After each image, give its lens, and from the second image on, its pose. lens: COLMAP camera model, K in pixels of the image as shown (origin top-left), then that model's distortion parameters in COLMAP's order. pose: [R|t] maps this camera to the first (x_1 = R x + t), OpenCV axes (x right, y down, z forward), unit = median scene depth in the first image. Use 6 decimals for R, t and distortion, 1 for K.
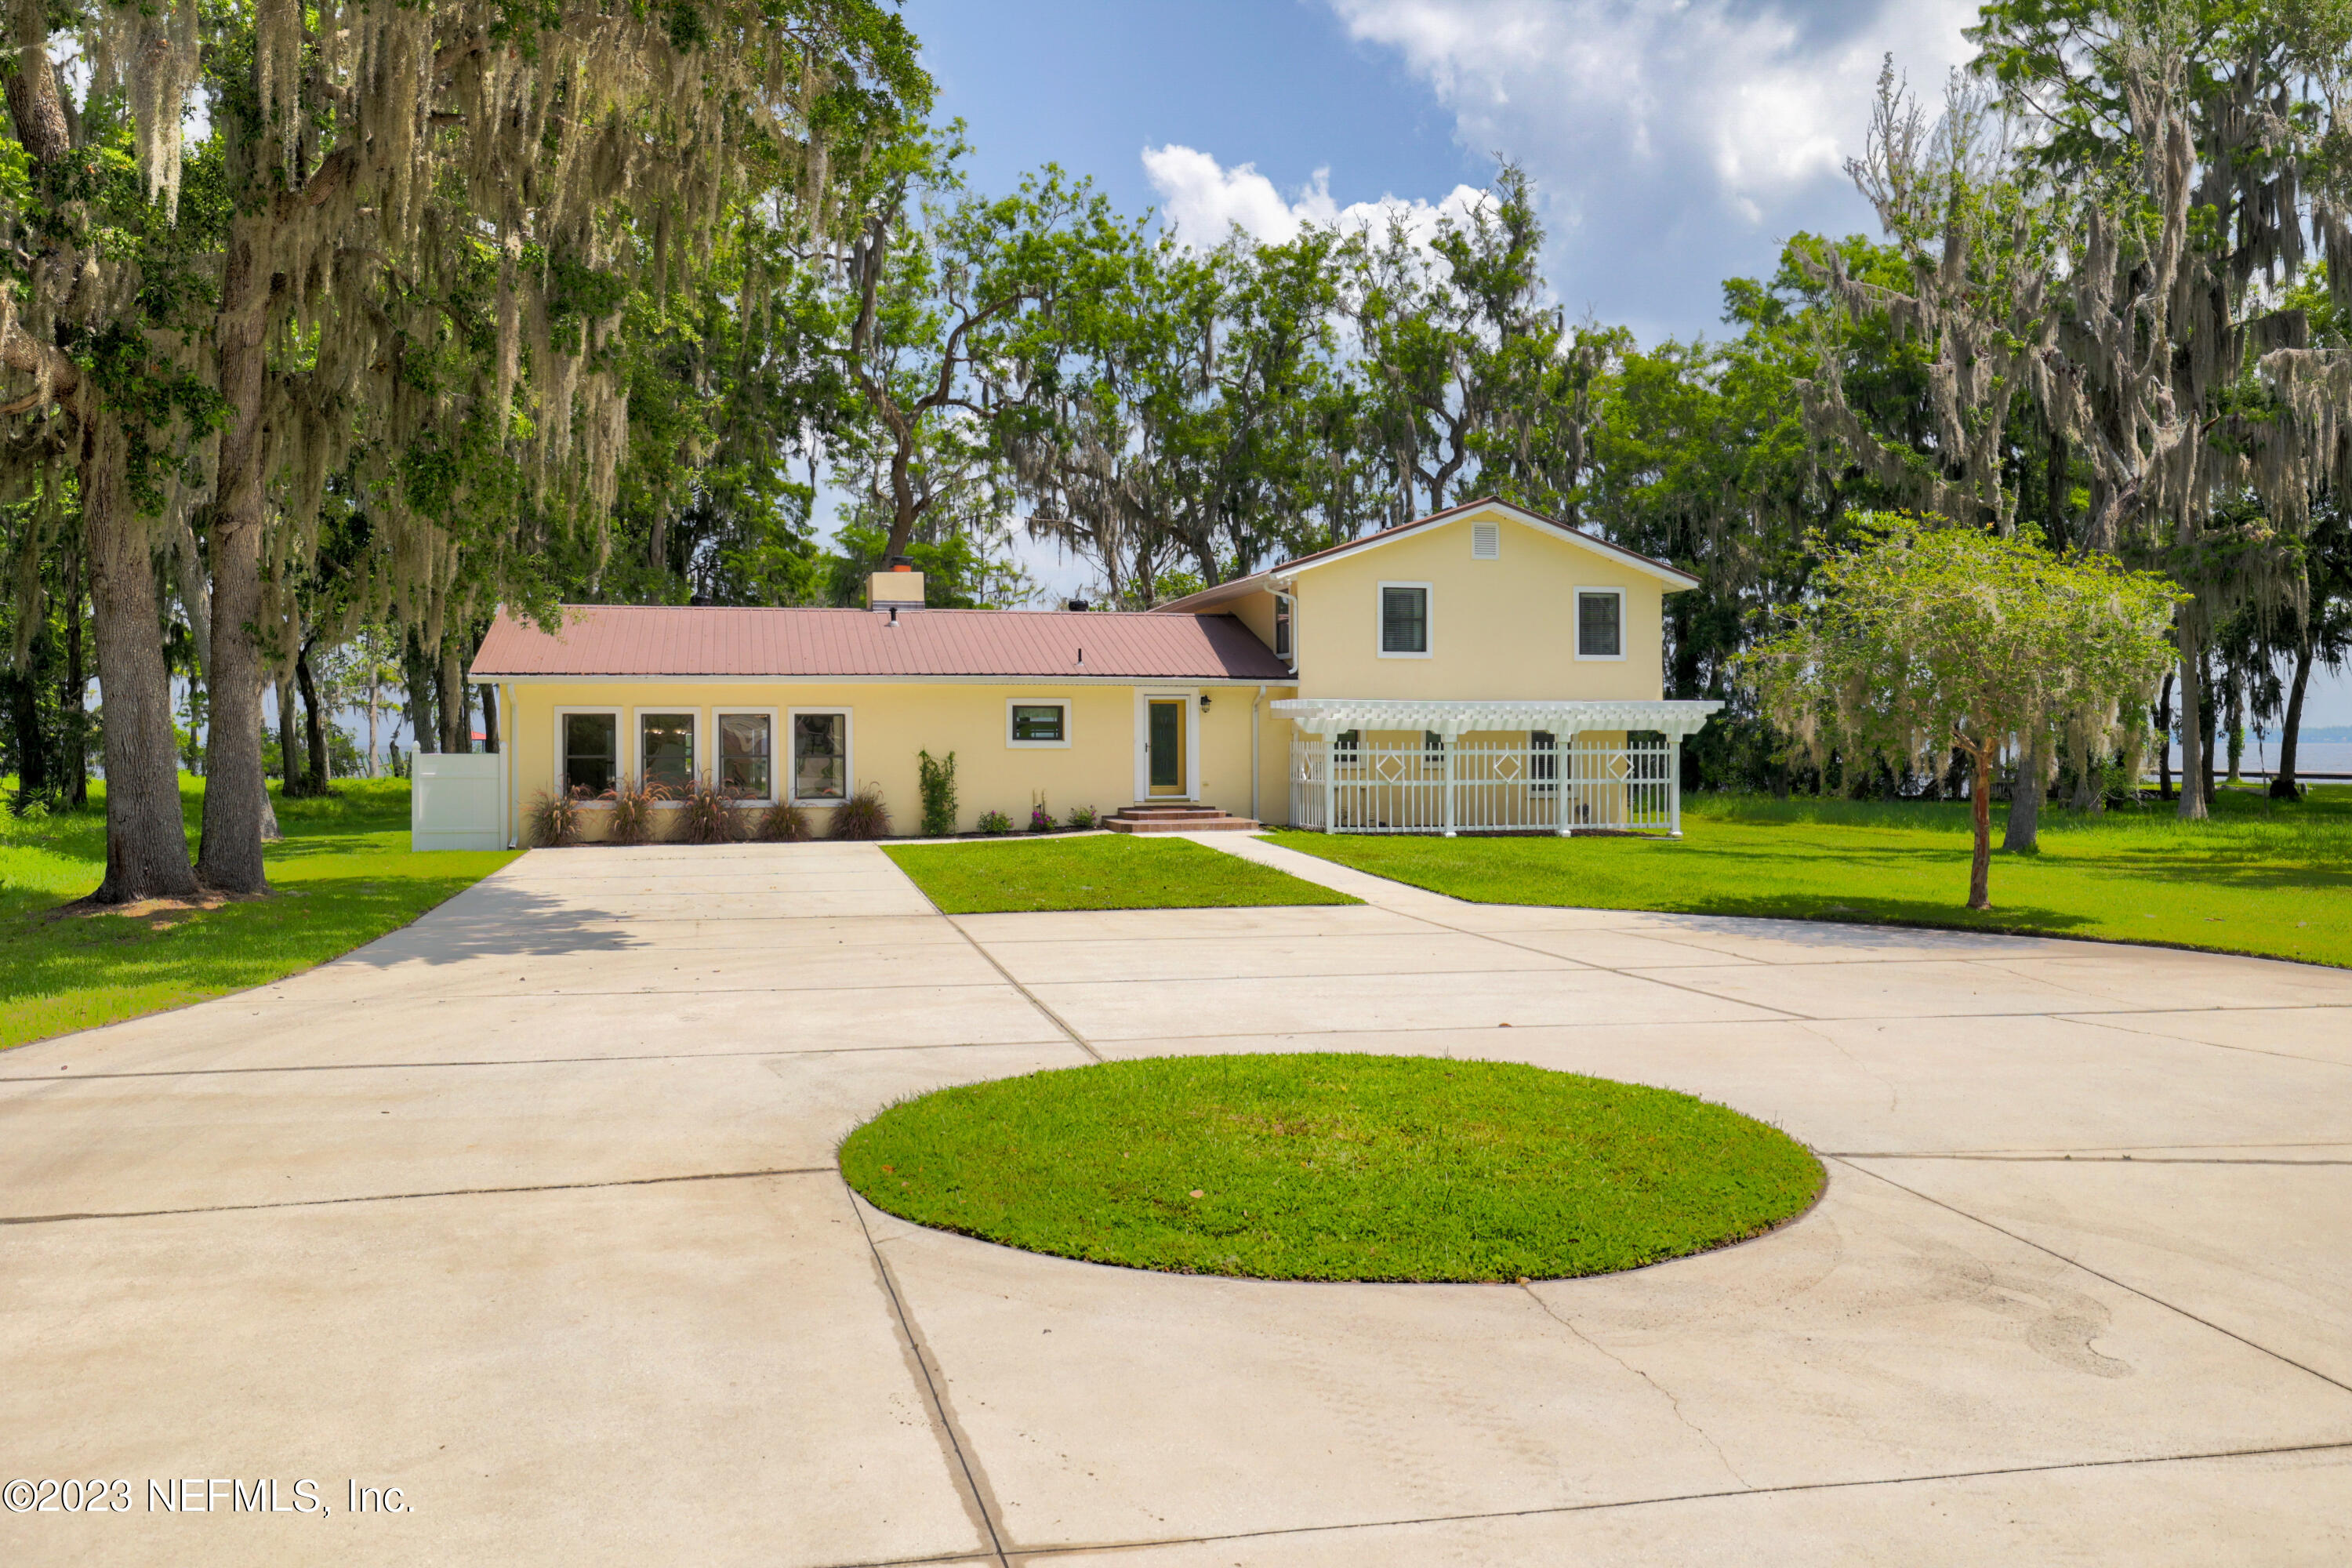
lens RADIAL K [[1724.5, 0, 1176.0], [0, 1724.5, 784.0], [0, 0, 1]] dist [-0.000781, -0.005305]
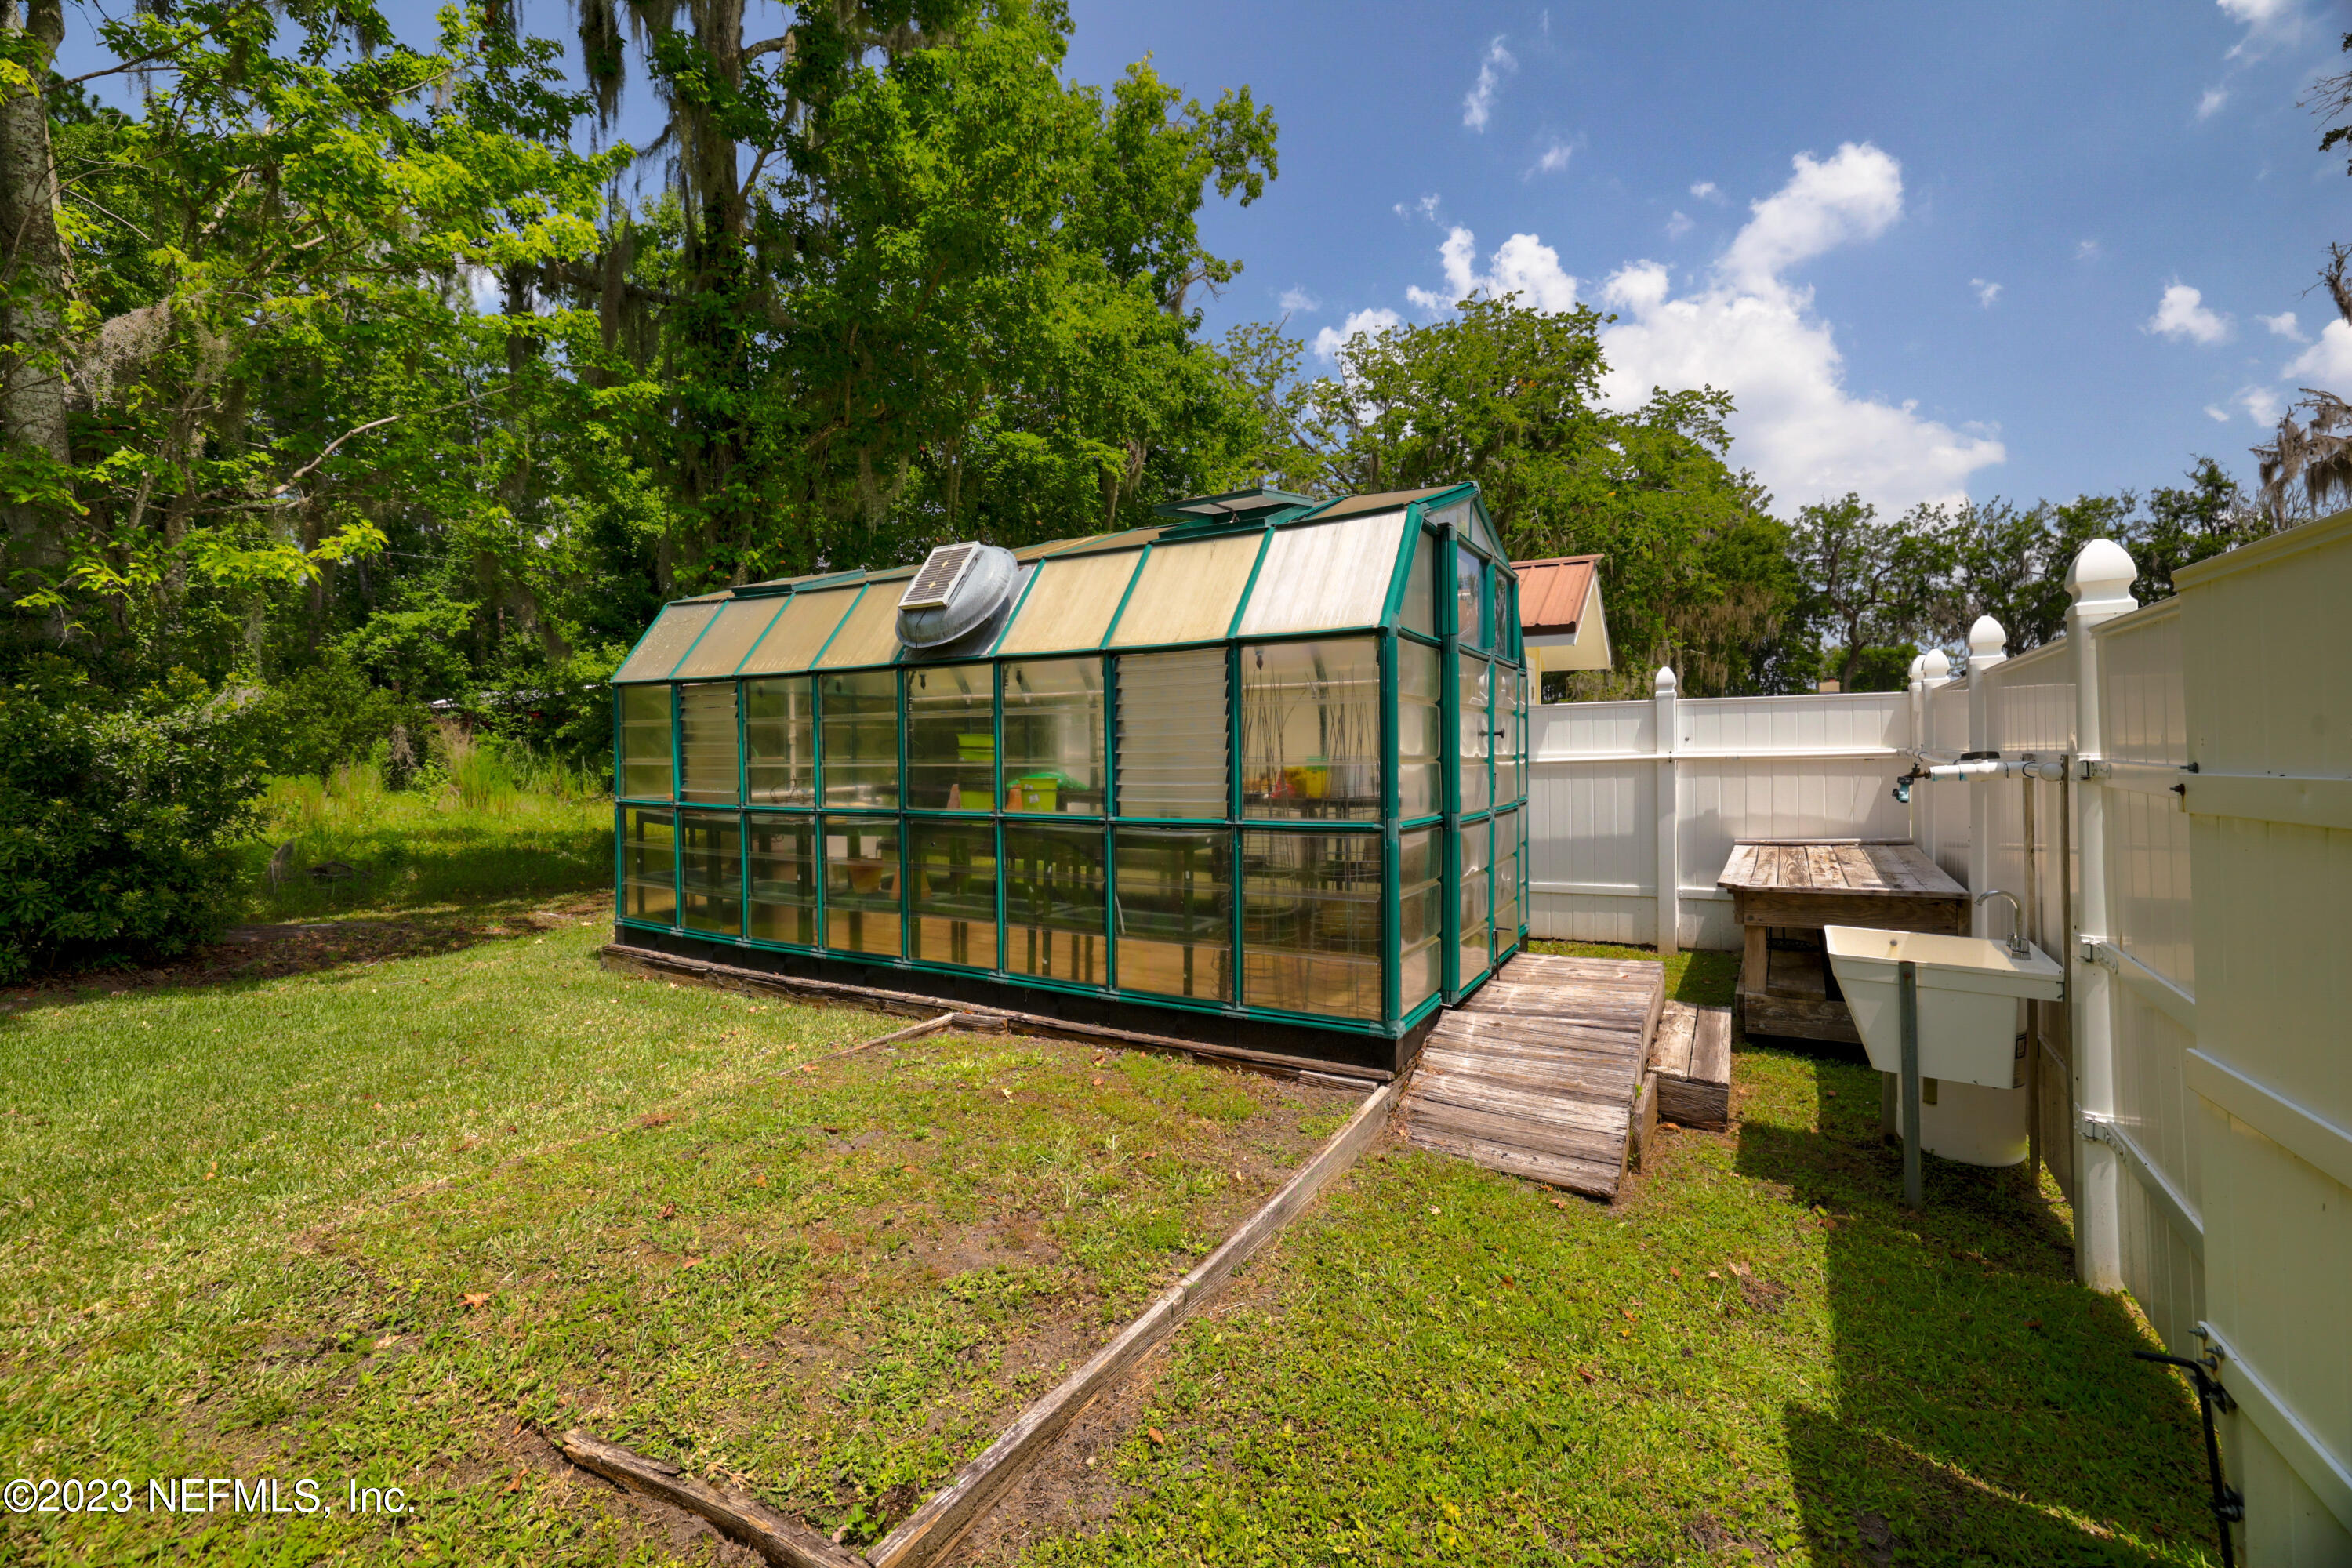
lens RADIAL K [[986.9, 0, 1173.8], [0, 986.9, 755.6], [0, 0, 1]] dist [-0.000224, -0.000002]
pose [[0.676513, 0.001240, -0.736430, 0.378082], [-0.017546, 0.999742, -0.014435, 0.059811], [0.736222, 0.022686, 0.676360, -1.138095]]
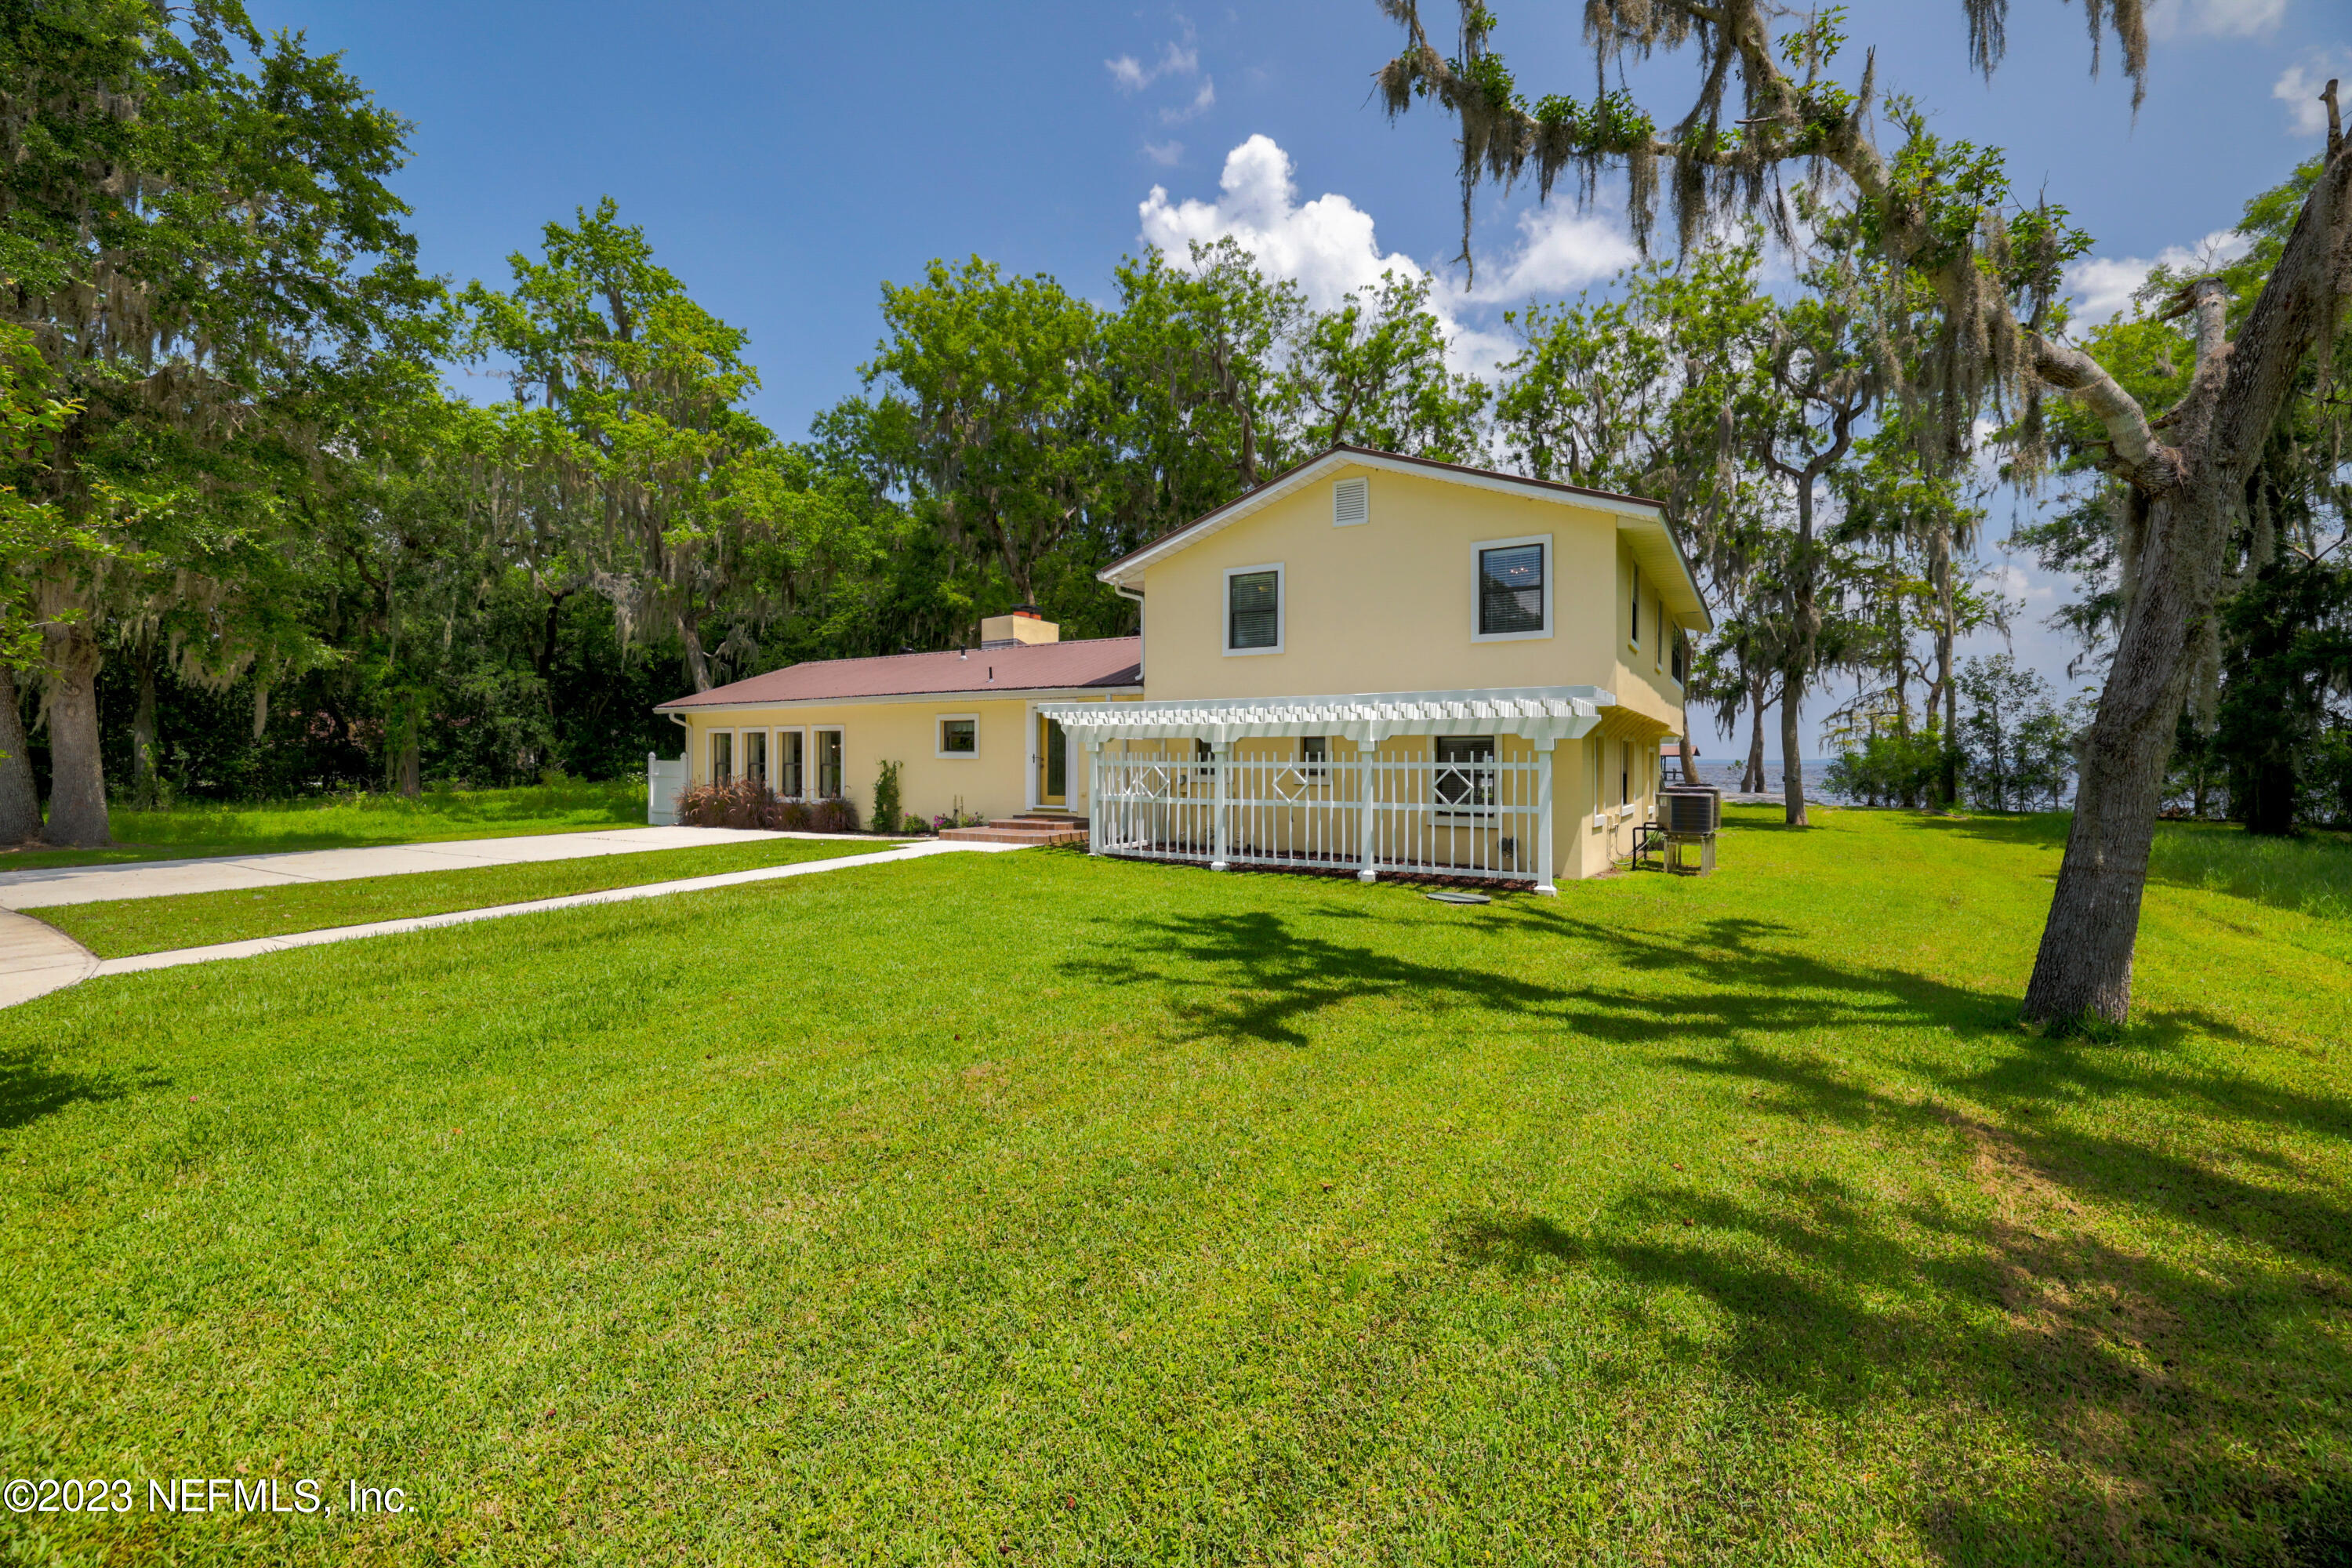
lens RADIAL K [[986.9, 0, 1173.8], [0, 986.9, 755.6], [0, 0, 1]] dist [-0.000224, -0.000002]
pose [[0.714439, -0.002702, -0.699692, 0.469670], [-0.017619, 0.999606, -0.021851, -0.012149], [0.699475, 0.027939, 0.714110, 0.652877]]
